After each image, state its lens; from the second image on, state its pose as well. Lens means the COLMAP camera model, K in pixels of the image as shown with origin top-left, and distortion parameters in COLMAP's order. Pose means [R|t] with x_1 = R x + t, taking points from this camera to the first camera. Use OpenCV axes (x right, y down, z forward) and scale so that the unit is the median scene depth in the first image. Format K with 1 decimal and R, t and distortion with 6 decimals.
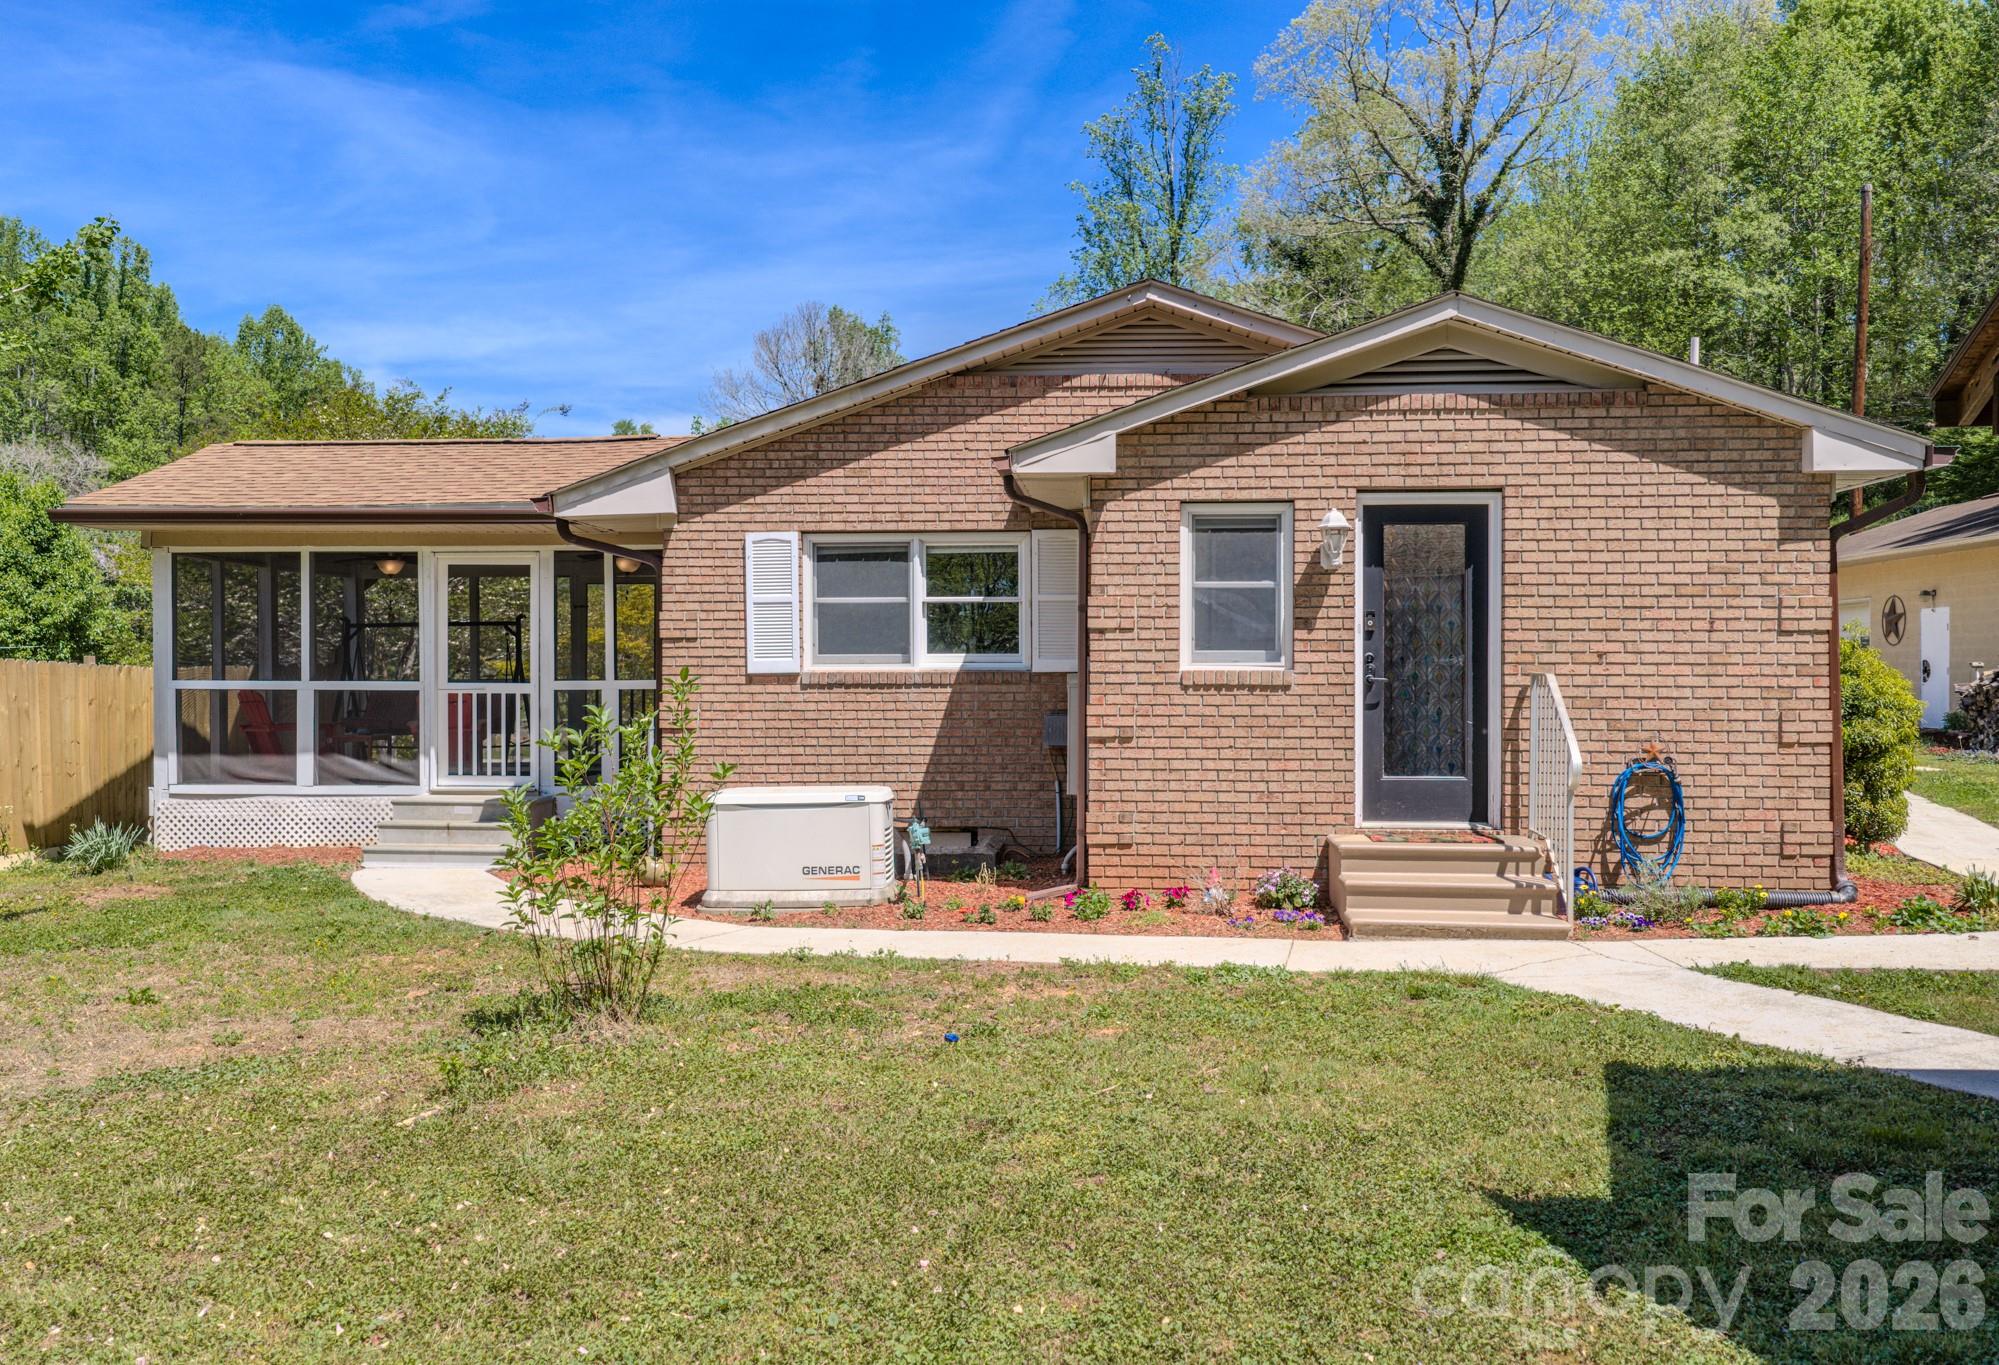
lens RADIAL K [[1604.5, 0, 999.5], [0, 1604.5, 682.5], [0, 0, 1]] dist [0.003853, -0.001180]
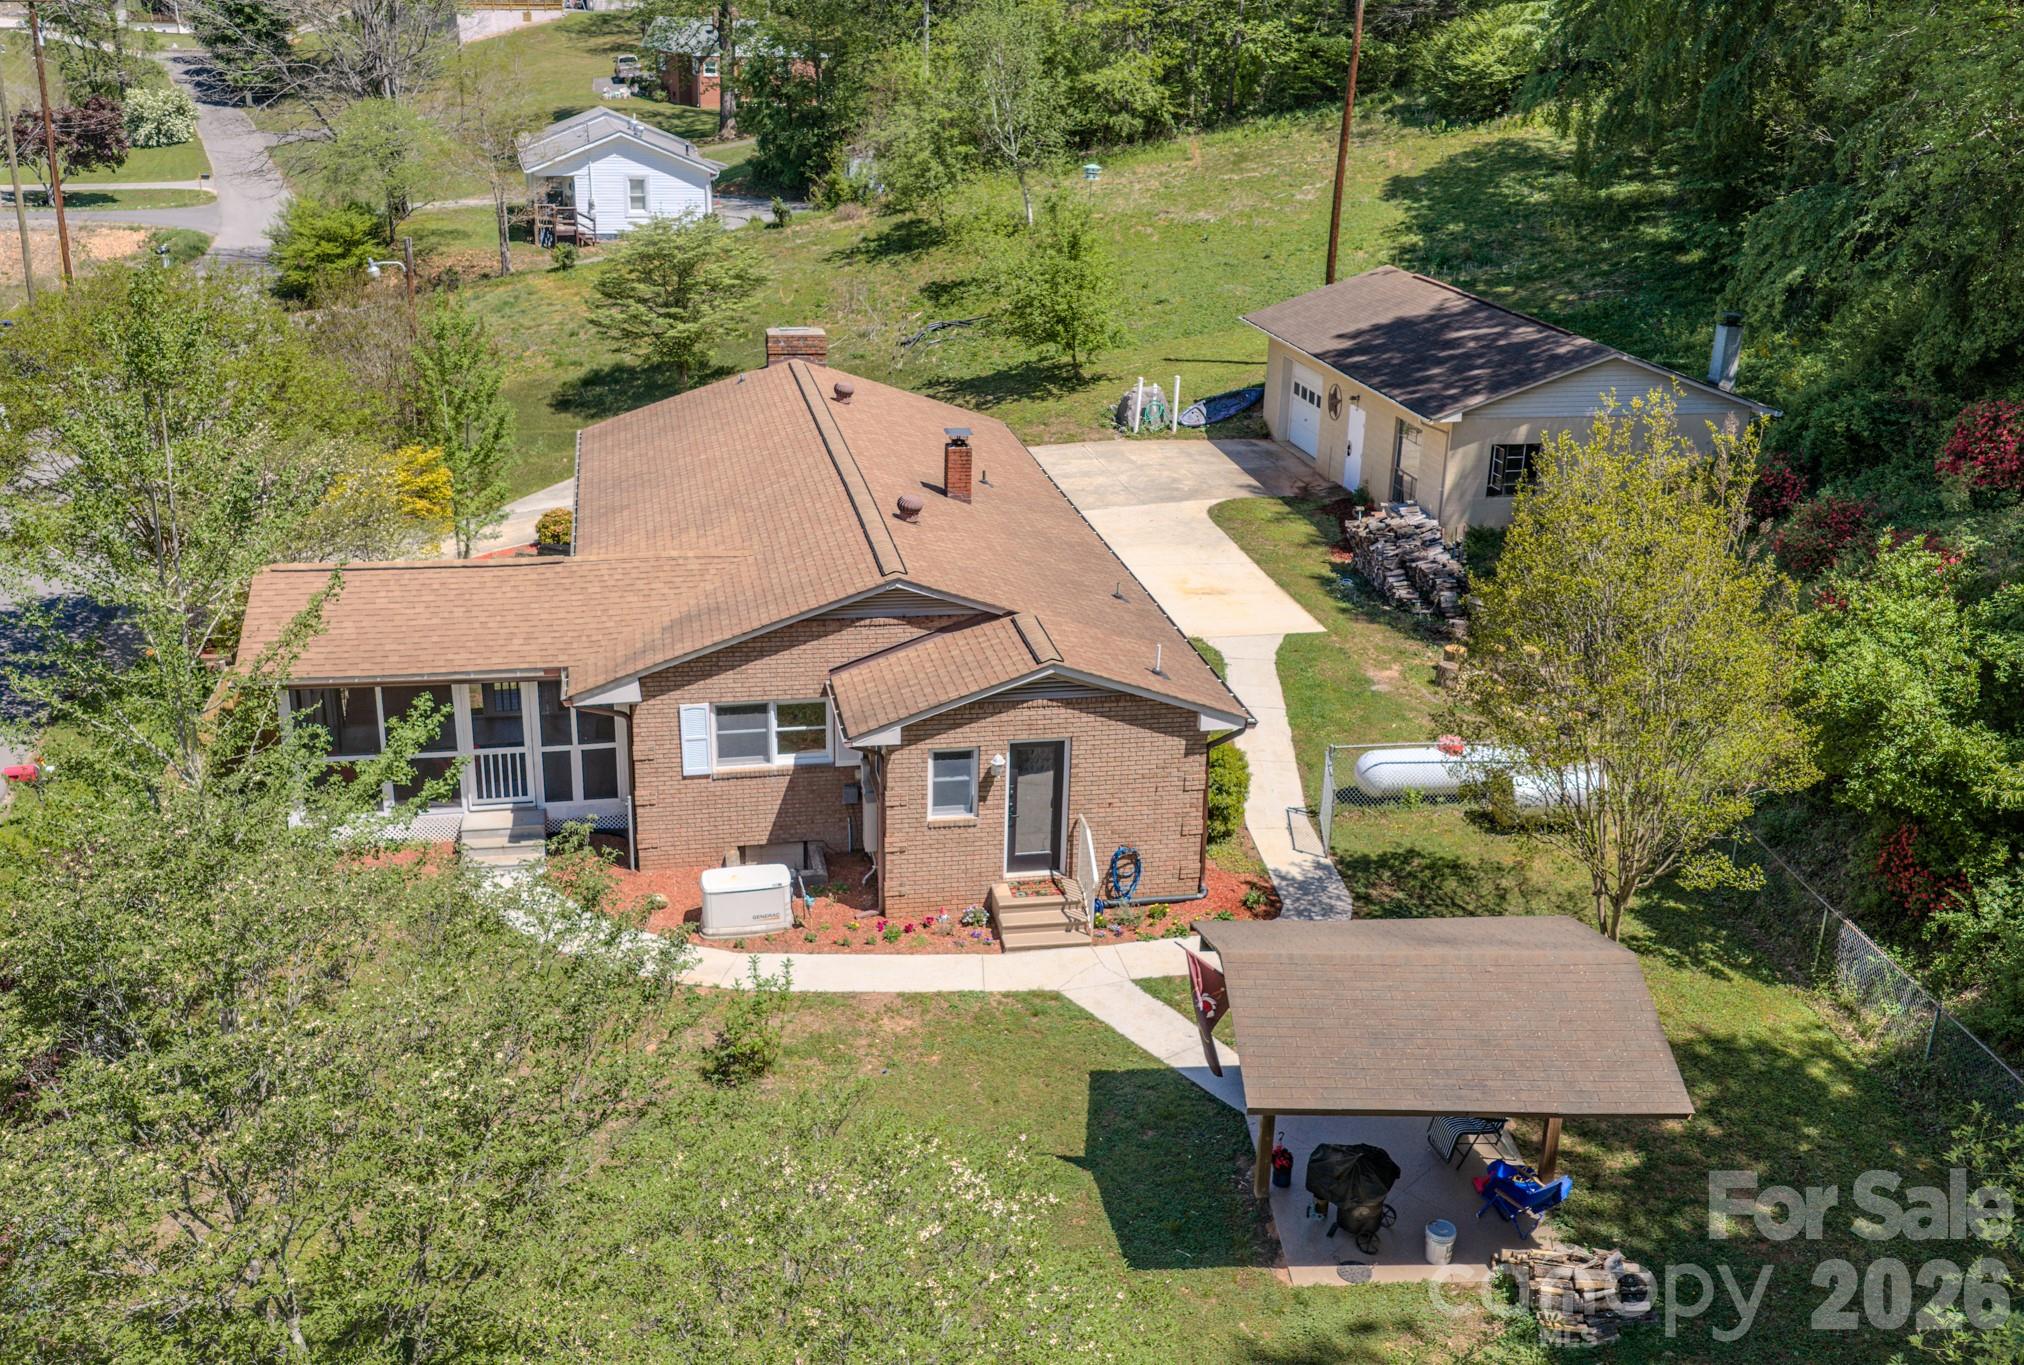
lens RADIAL K [[1595.6, 0, 1012.0], [0, 1595.6, 682.5], [0, 0, 1]] dist [0.004113, -0.000287]
pose [[0.962419, -0.061075, 0.264610, -0.279381], [-0.026413, 0.948711, 0.315040, -0.718709], [-0.270280, -0.310190, 0.911444, -0.782313]]
